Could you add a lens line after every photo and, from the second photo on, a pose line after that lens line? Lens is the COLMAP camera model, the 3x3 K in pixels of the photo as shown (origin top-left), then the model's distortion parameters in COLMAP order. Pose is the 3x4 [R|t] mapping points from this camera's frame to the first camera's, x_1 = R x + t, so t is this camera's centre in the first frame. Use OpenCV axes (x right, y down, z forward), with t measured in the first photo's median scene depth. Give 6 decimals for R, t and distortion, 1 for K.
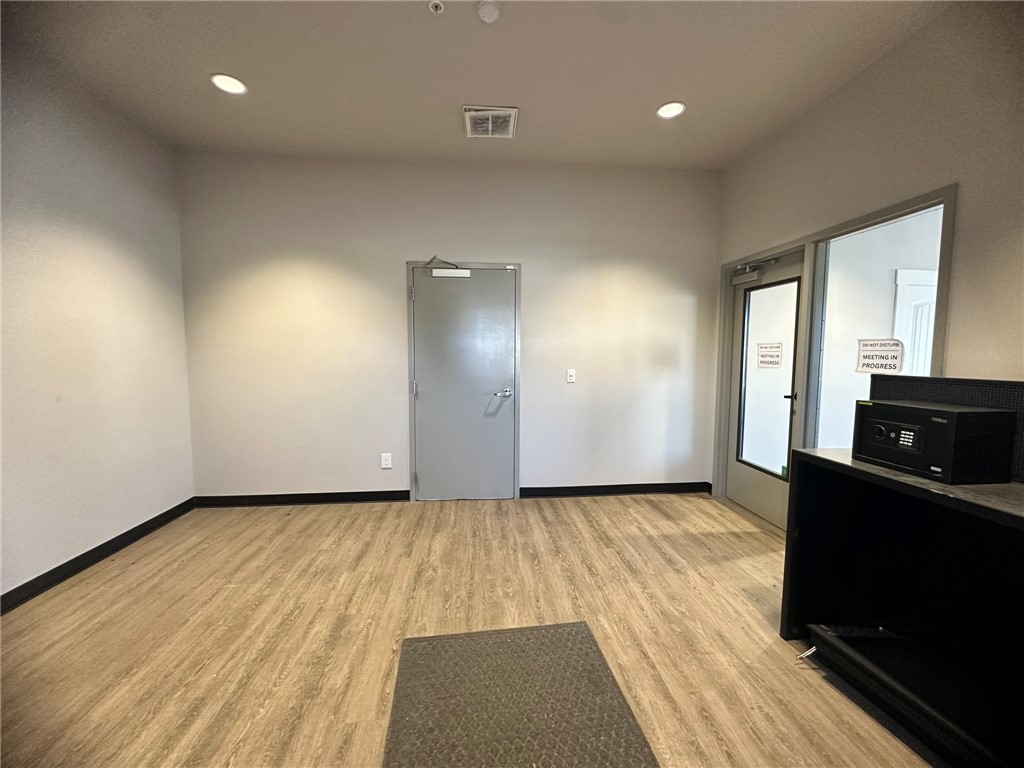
lens RADIAL K [[407.9, 0, 512.6], [0, 407.9, 384.4], [0, 0, 1]] dist [-0.005057, 0.001526]
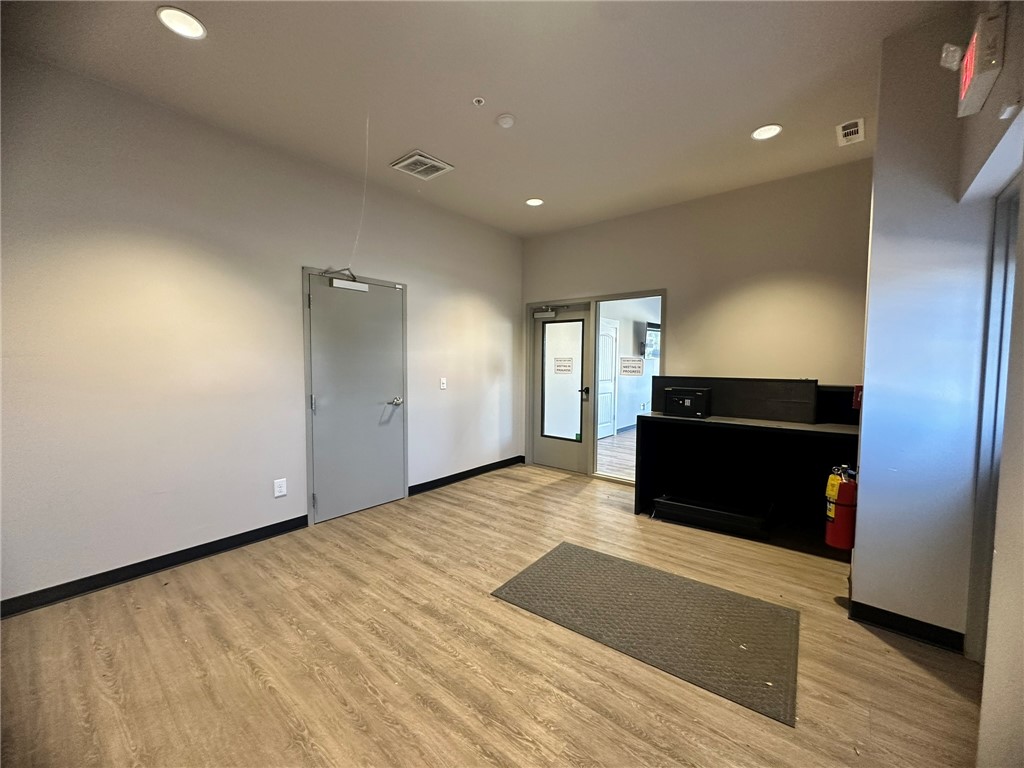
lens RADIAL K [[407.9, 0, 510.2], [0, 407.9, 385.5], [0, 0, 1]] dist [-0.005057, 0.001526]
pose [[0.707812, -0.041035, 0.705208, -0.673719], [0.050534, 0.998695, 0.007392, -0.016988], [-0.704591, 0.030405, 0.708962, 0.023623]]
